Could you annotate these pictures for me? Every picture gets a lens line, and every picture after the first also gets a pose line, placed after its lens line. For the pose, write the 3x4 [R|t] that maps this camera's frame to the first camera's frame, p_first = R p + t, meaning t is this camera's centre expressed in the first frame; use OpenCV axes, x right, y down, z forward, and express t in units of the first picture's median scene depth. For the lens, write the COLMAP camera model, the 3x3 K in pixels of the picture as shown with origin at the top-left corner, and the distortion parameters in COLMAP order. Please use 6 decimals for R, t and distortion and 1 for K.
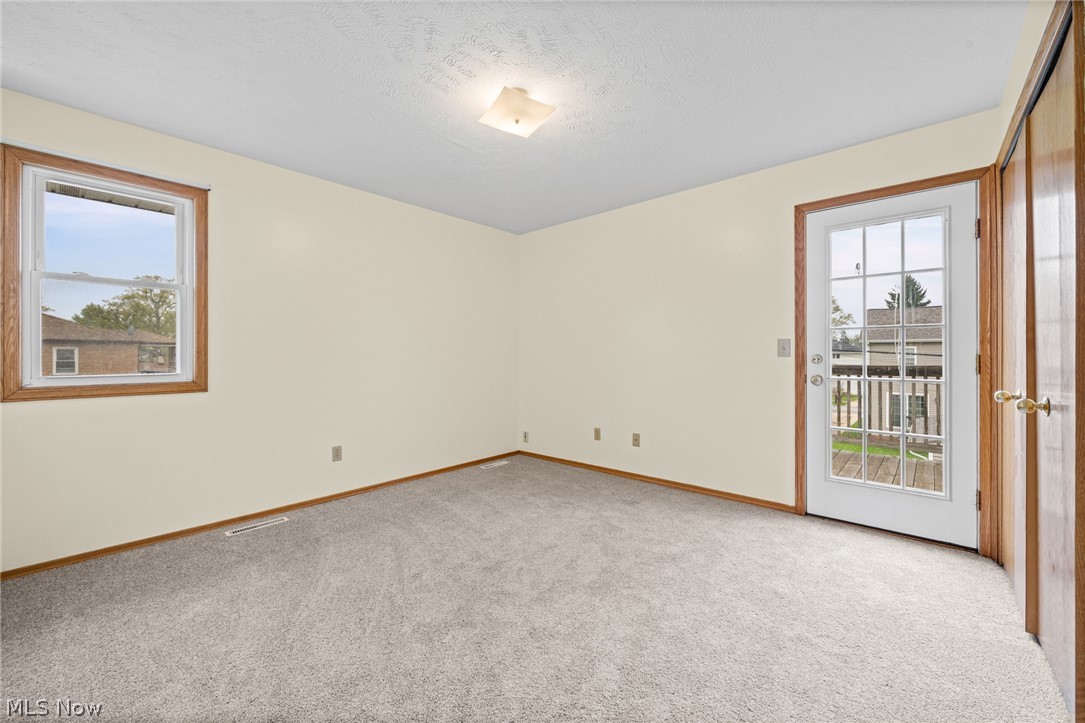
lens RADIAL K [[418.6, 0, 545.9], [0, 418.6, 360.3], [0, 0, 1]] dist [0.001194, -0.000073]
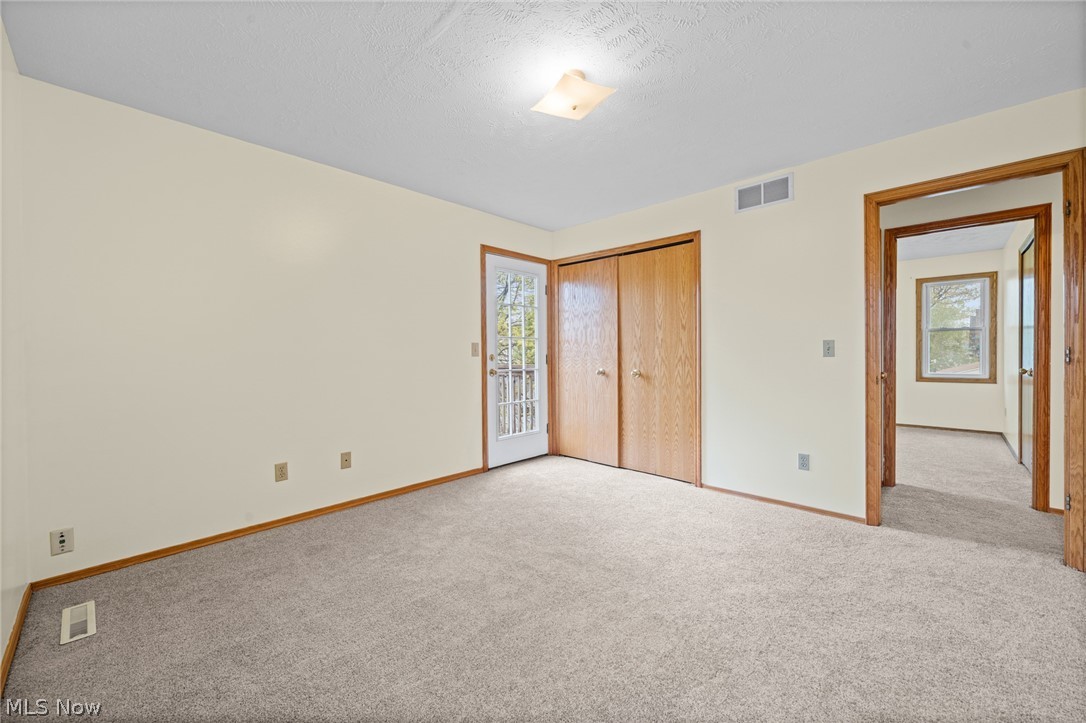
lens RADIAL K [[419.0, 0, 546.4], [0, 419.0, 360.3], [0, 0, 1]] dist [0.001194, -0.000073]
pose [[0.027533, -0.011693, 0.999553, -0.743312], [0.016875, 0.999795, 0.011231, -0.007008], [-0.999478, 0.016559, 0.027724, 0.751409]]
